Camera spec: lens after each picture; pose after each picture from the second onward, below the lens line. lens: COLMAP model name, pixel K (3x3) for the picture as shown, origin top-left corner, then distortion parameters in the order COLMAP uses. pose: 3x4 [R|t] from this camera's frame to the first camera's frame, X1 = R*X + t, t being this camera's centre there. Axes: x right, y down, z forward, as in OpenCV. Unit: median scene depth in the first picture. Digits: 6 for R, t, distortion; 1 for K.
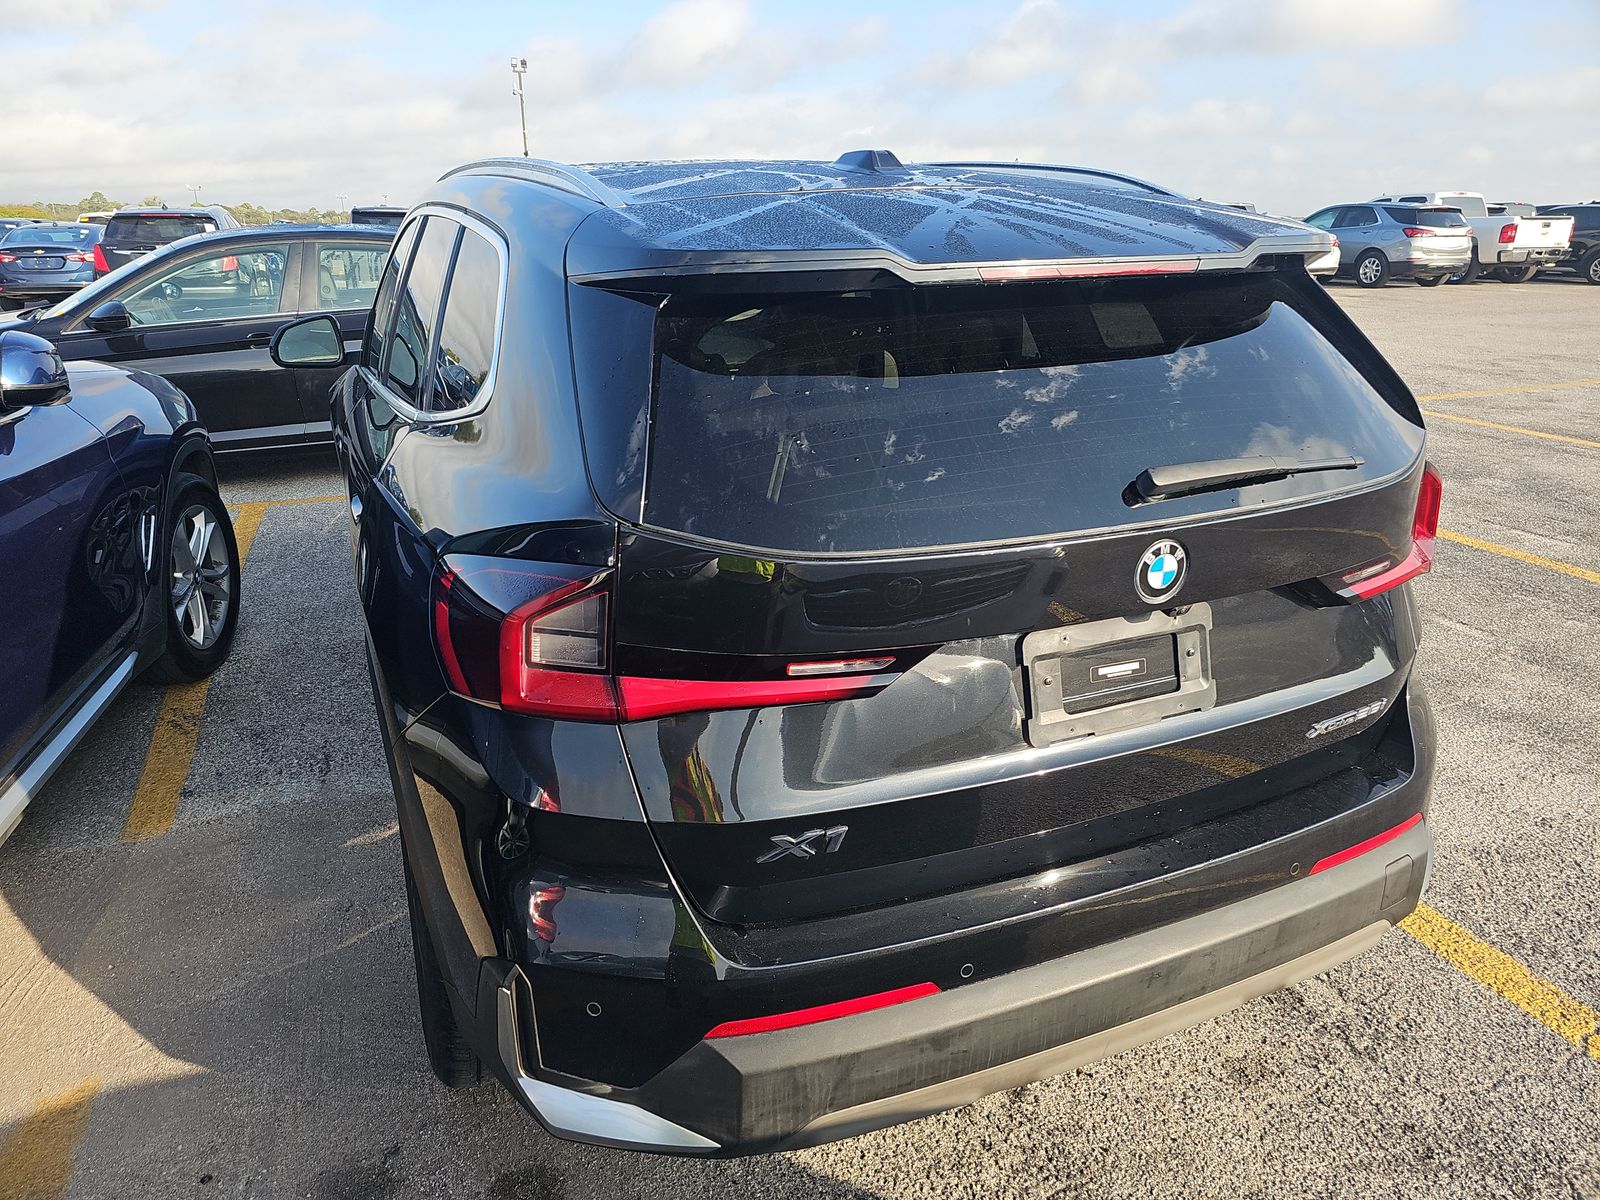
lens RADIAL K [[1049.8, 0, 796.5], [0, 1049.8, 593.0], [0, 0, 1]] dist [0.030731, -0.027211]
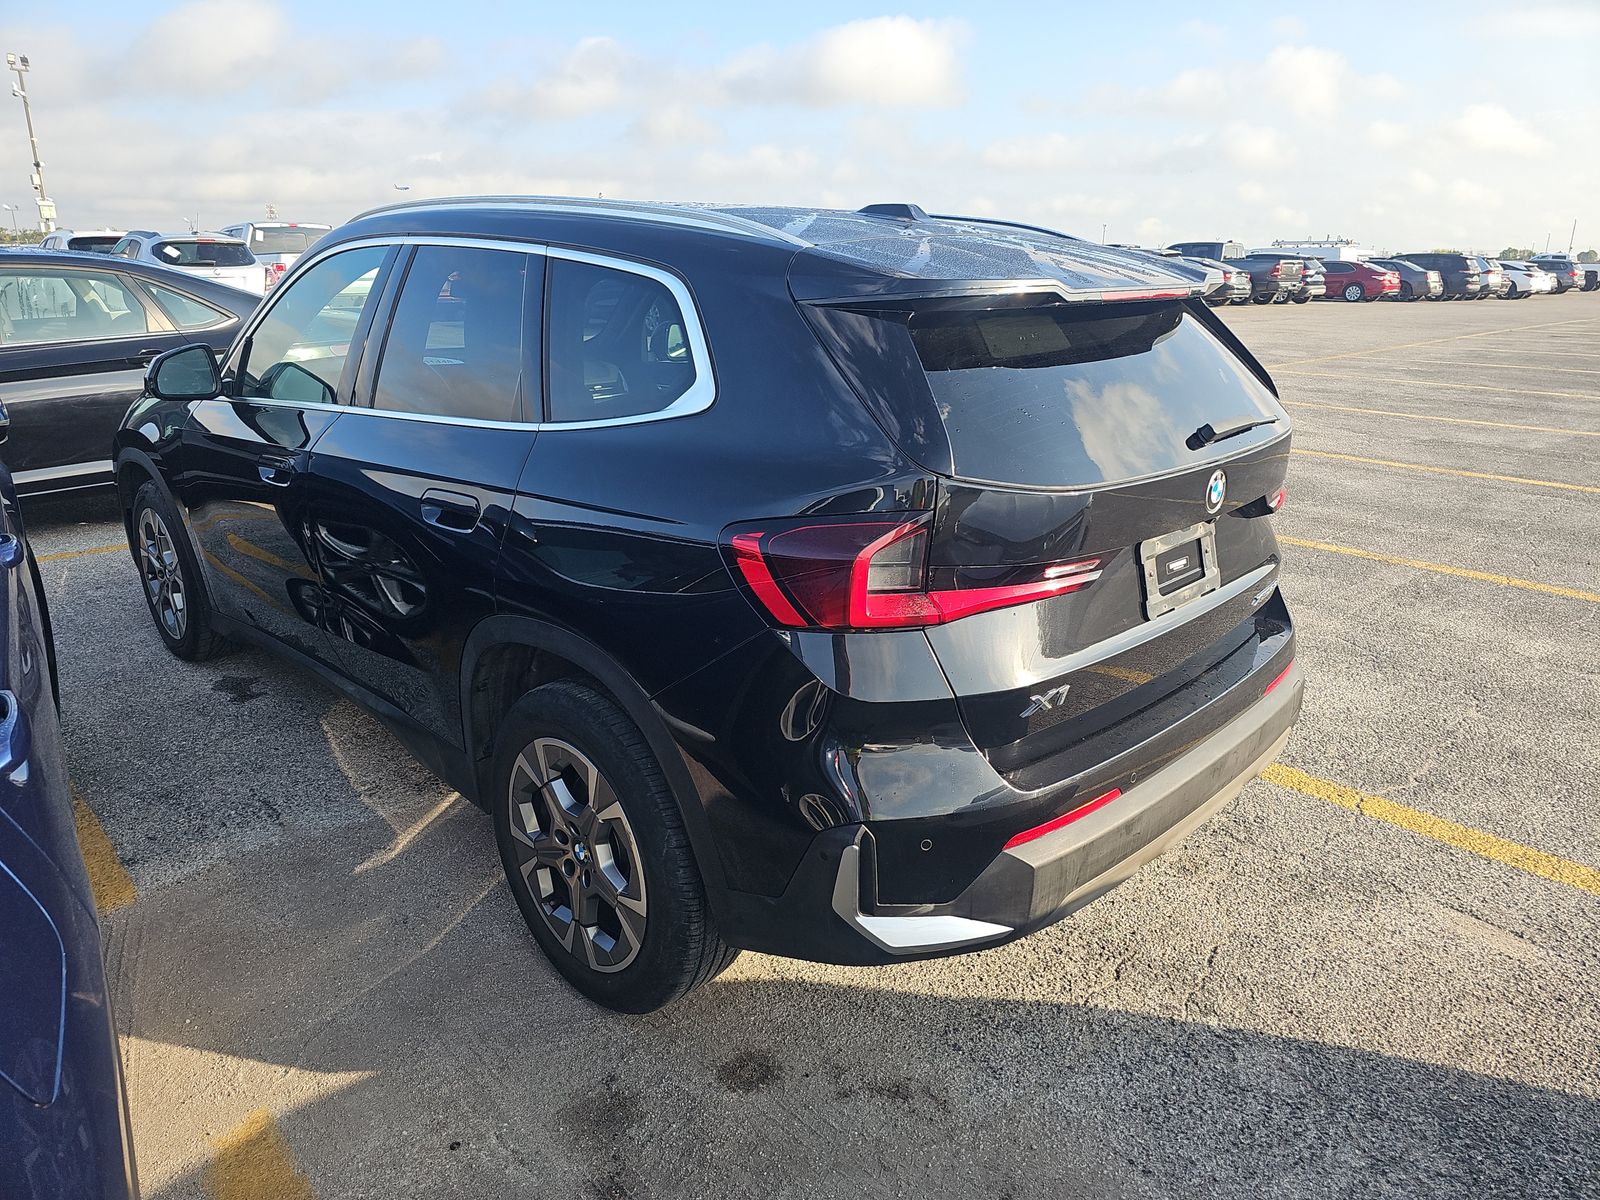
lens RADIAL K [[1049.8, 0, 810.0], [0, 1049.8, 603.8], [0, 0, 1]] dist [0.030731, -0.027211]
pose [[0.924505, -0.108006, 0.365547, -0.690768], [0.114214, 0.993445, 0.004667, 0.059878], [-0.363655, 0.037436, 0.930781, -0.173231]]
